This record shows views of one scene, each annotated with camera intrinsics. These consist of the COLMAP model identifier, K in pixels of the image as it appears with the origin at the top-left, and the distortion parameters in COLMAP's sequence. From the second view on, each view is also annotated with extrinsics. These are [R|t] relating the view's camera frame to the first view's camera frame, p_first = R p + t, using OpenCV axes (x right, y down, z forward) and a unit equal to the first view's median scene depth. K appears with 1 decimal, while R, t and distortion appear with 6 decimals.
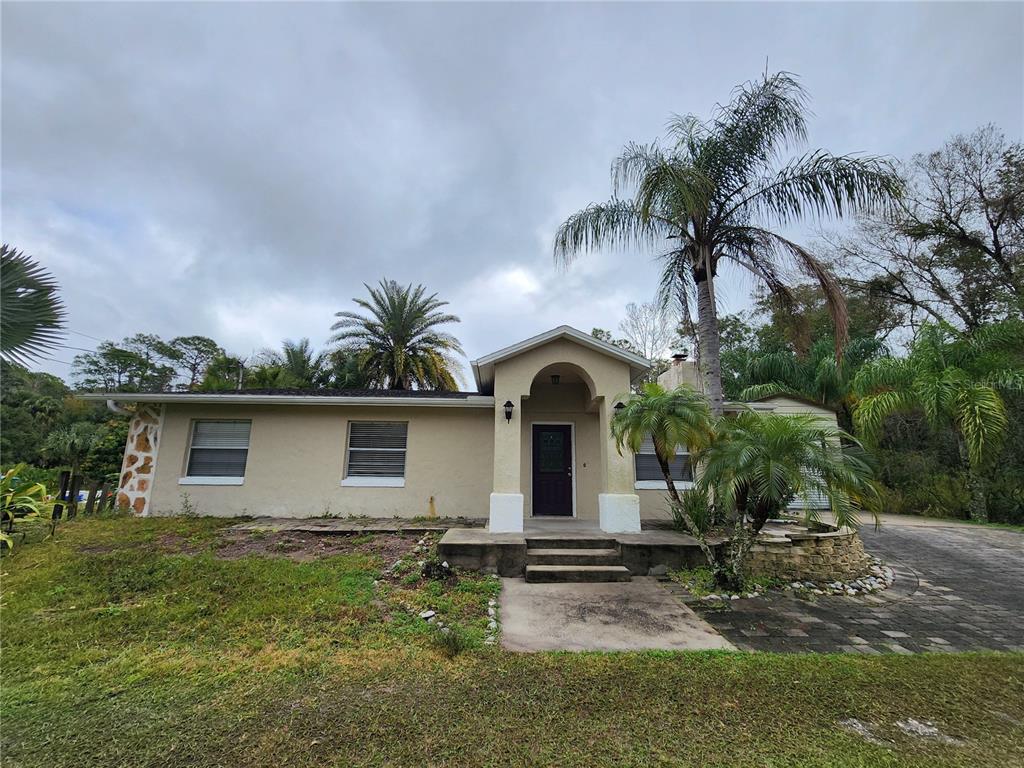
lens RADIAL K [[420.0, 0, 512.0], [0, 420.0, 384.0], [0, 0, 1]] dist [0.000363, 0.000452]
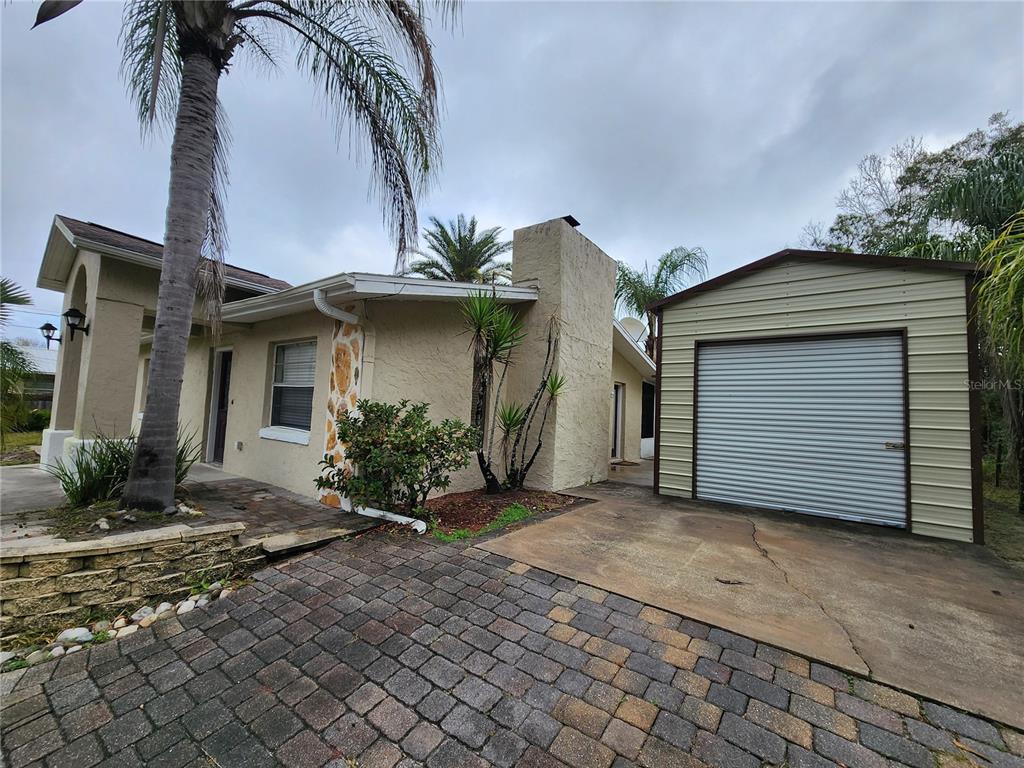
lens RADIAL K [[420.0, 0, 512.0], [0, 420.0, 384.0], [0, 0, 1]] dist [0.000363, 0.000452]
pose [[0.797948, -0.016628, -0.602497, 0.528987], [0.091285, 0.991422, 0.093536, 0.070499], [0.595774, -0.129636, 0.792621, 0.366349]]
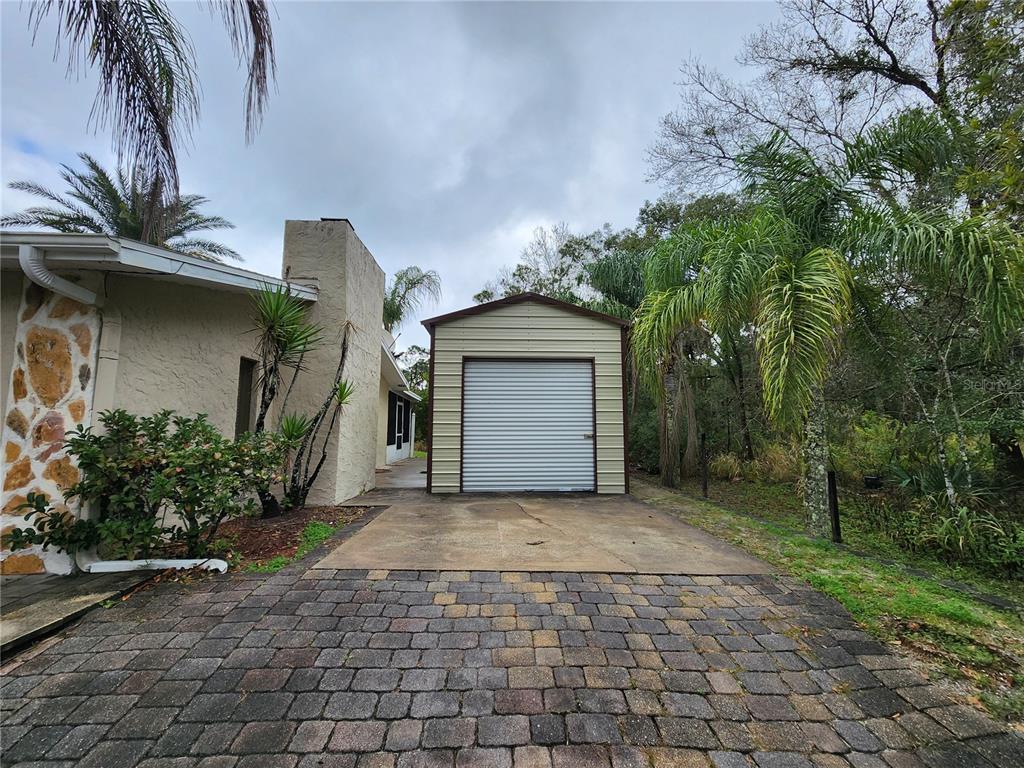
lens RADIAL K [[420.0, 0, 512.0], [0, 420.0, 384.0], [0, 0, 1]] dist [0.000363, 0.000452]
pose [[0.999626, -0.006118, 0.026635, 0.472043], [0.003282, 0.994440, 0.105257, 0.065037], [-0.027131, -0.105130, 0.994088, 0.325646]]
